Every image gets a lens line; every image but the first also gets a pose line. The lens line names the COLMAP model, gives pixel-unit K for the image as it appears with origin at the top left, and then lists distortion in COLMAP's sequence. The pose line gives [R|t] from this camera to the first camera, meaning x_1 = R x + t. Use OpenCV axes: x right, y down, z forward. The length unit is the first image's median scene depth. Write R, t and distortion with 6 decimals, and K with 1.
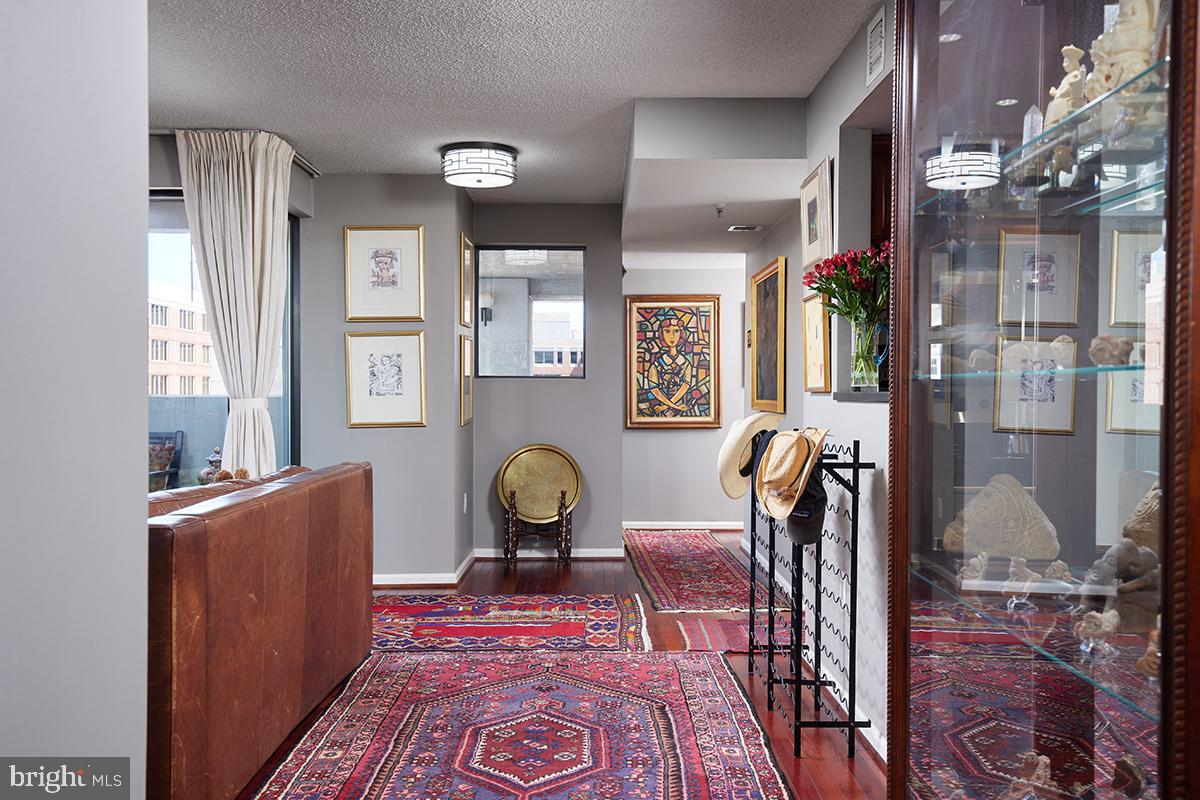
lens RADIAL K [[1018.8, 0, 605.9], [0, 1018.8, 395.5], [0, 0, 1]] dist [0.039107, 0.000212]
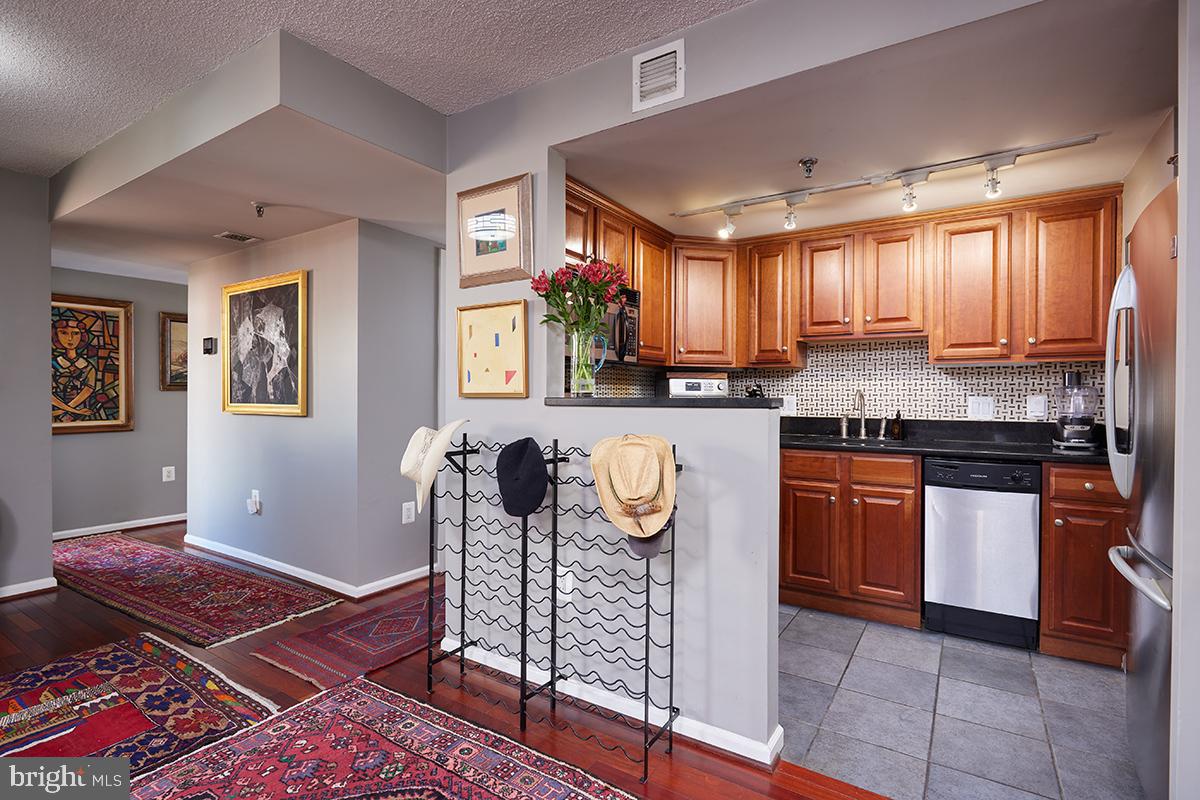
lens RADIAL K [[570.7, 0, 603.2], [0, 570.7, 398.0], [0, 0, 1]] dist [-0.003359, 0.000142]
pose [[0.554129, -0.006729, 0.832404, -0.167908], [0.003891, 0.999977, 0.005494, -0.004055], [-0.832422, 0.000195, 0.554143, 0.454210]]
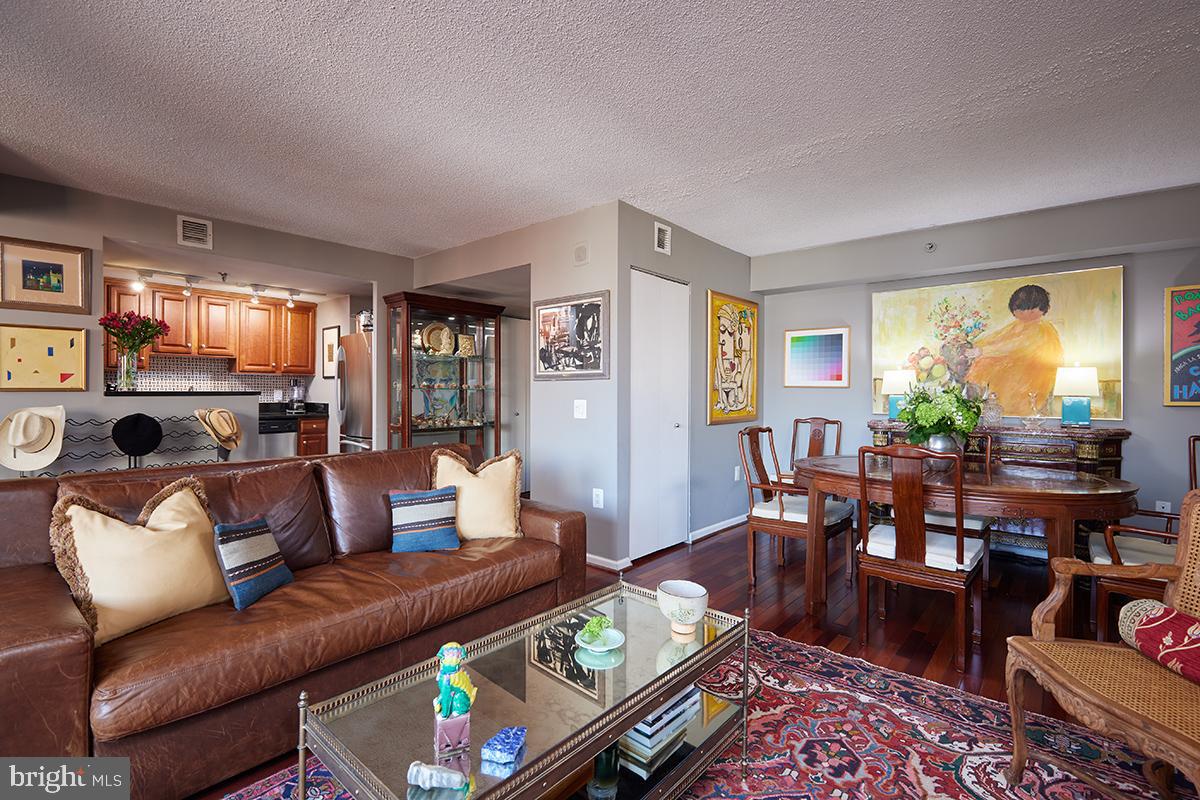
lens RADIAL K [[545.3, 0, 606.4], [0, 545.3, 396.7], [0, 0, 1]] dist [0.001269, -0.000345]
pose [[-0.756720, -0.013118, 0.653607, -0.727897], [-0.003945, 0.999872, 0.015501, -0.008079], [-0.653727, 0.009152, -0.756675, 0.827008]]
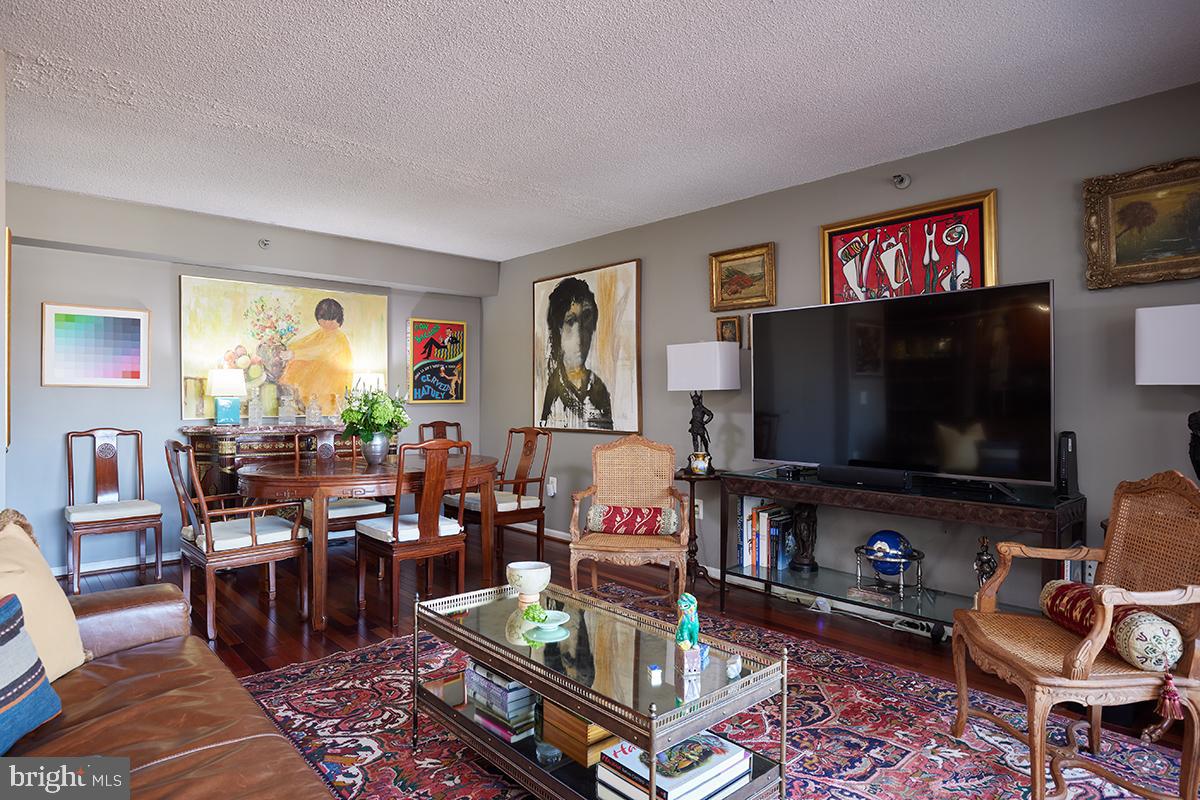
lens RADIAL K [[668.5, 0, 596.6], [0, 668.5, 395.2], [0, 0, 1]] dist [-0.016179, 0.001670]
pose [[-0.746250, -0.005879, -0.665640, -0.299132], [-0.008827, 0.999960, 0.001064, -0.007318], [0.665608, 0.006669, -0.746272, 0.922895]]
